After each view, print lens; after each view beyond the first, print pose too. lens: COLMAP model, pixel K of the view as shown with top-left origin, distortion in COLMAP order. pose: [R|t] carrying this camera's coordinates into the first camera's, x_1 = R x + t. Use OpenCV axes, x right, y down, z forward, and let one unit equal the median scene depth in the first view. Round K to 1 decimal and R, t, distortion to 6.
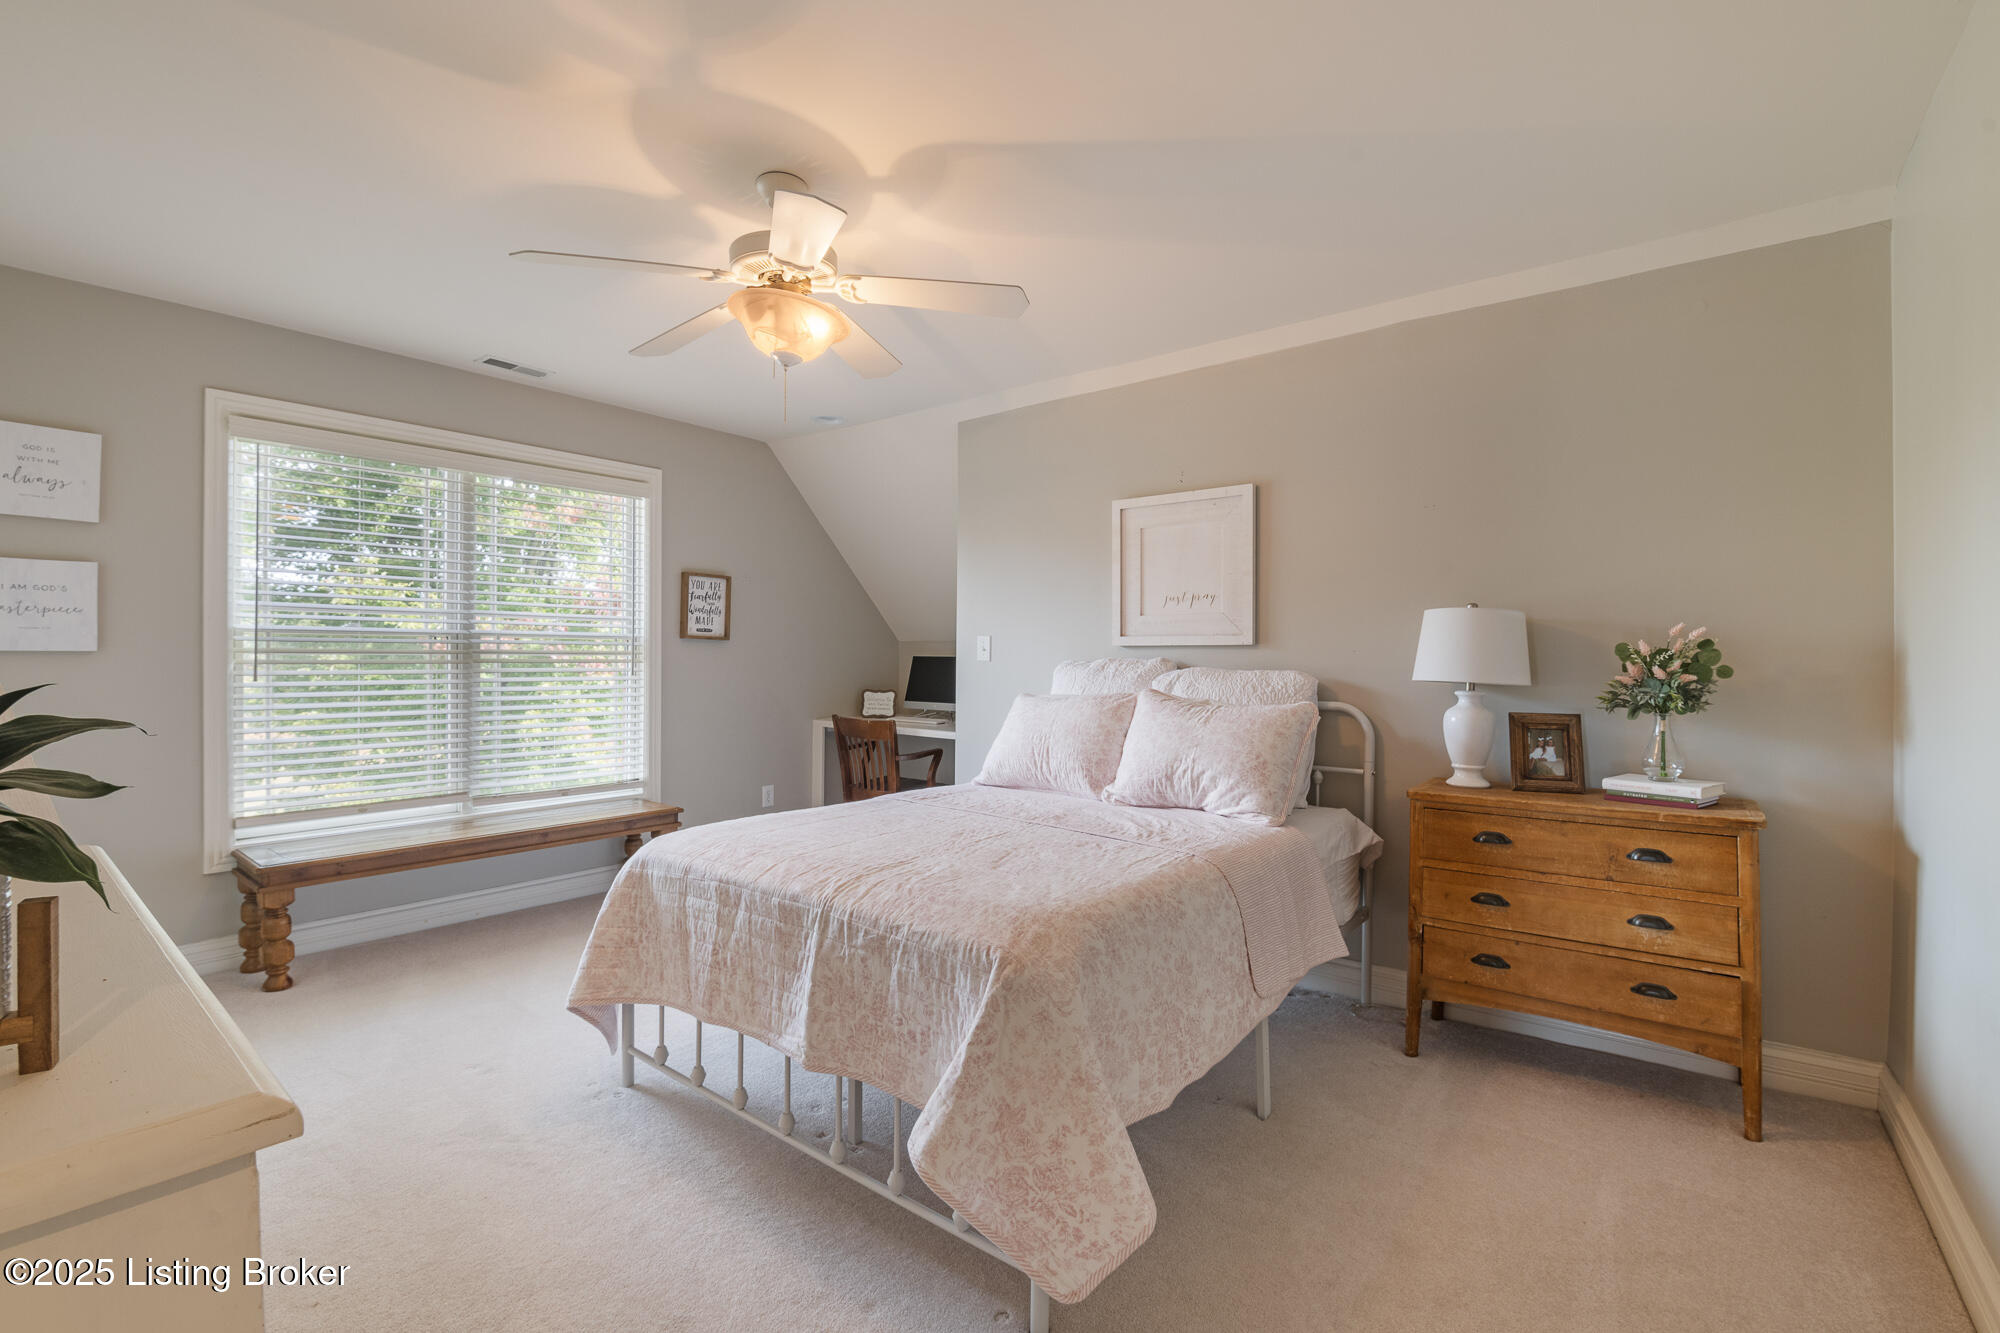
lens RADIAL K [[881.2, 0, 1000.7], [0, 881.2, 663.2], [0, 0, 1]] dist [0.003781, 0.000044]
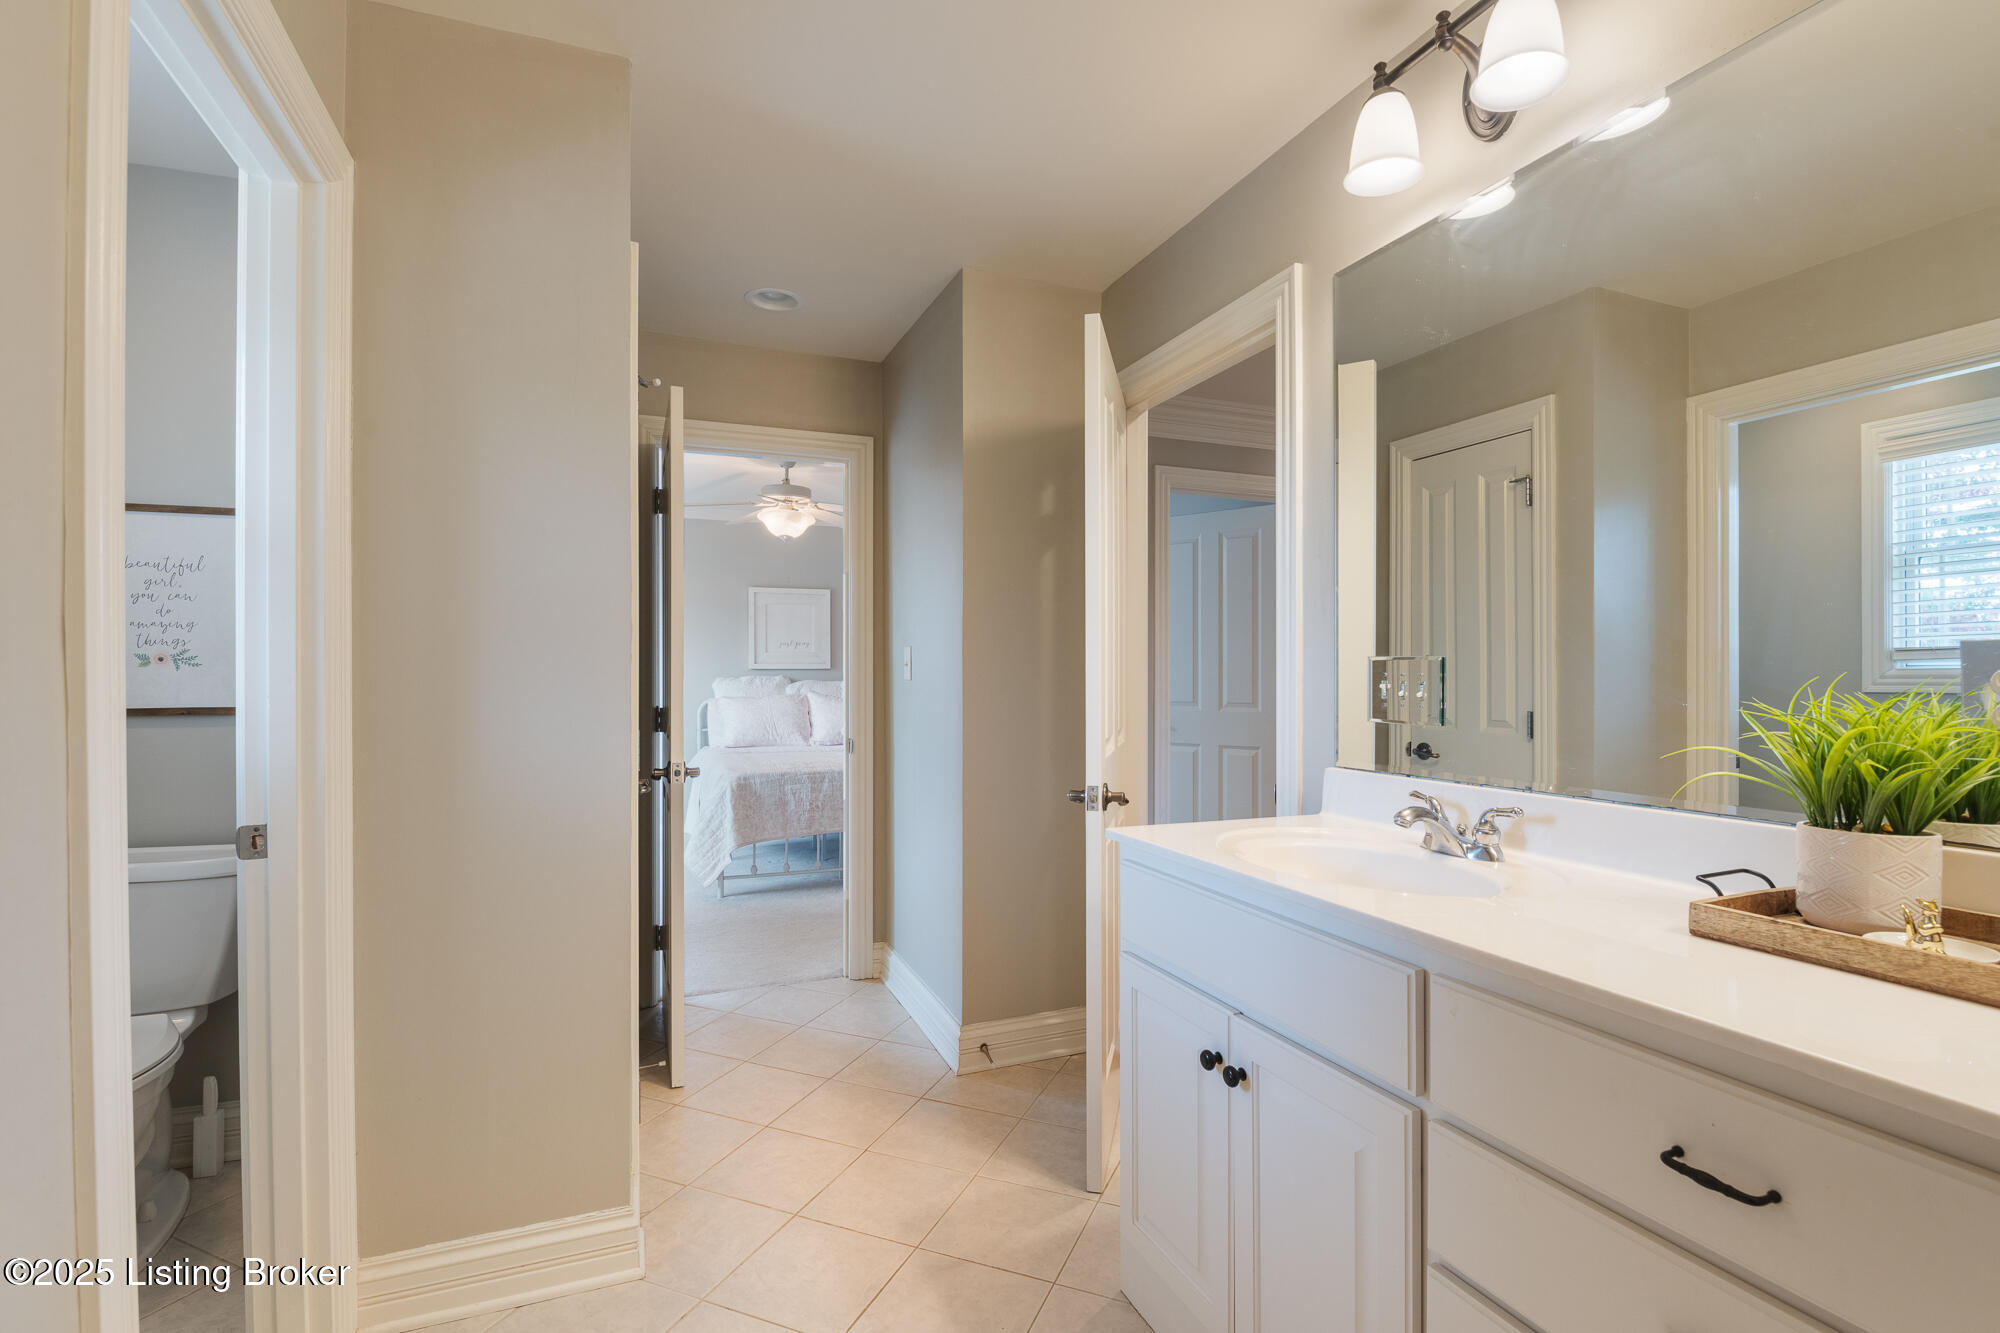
lens RADIAL K [[923.7, 0, 999.6], [0, 923.7, 669.0], [0, 0, 1]] dist [-0.000026, 0.000000]
pose [[0.501831, -0.005184, 0.864950, -1.378968], [0.010616, 0.999944, -0.000166, -0.015961], [-0.864901, 0.009265, 0.501857, -0.419568]]
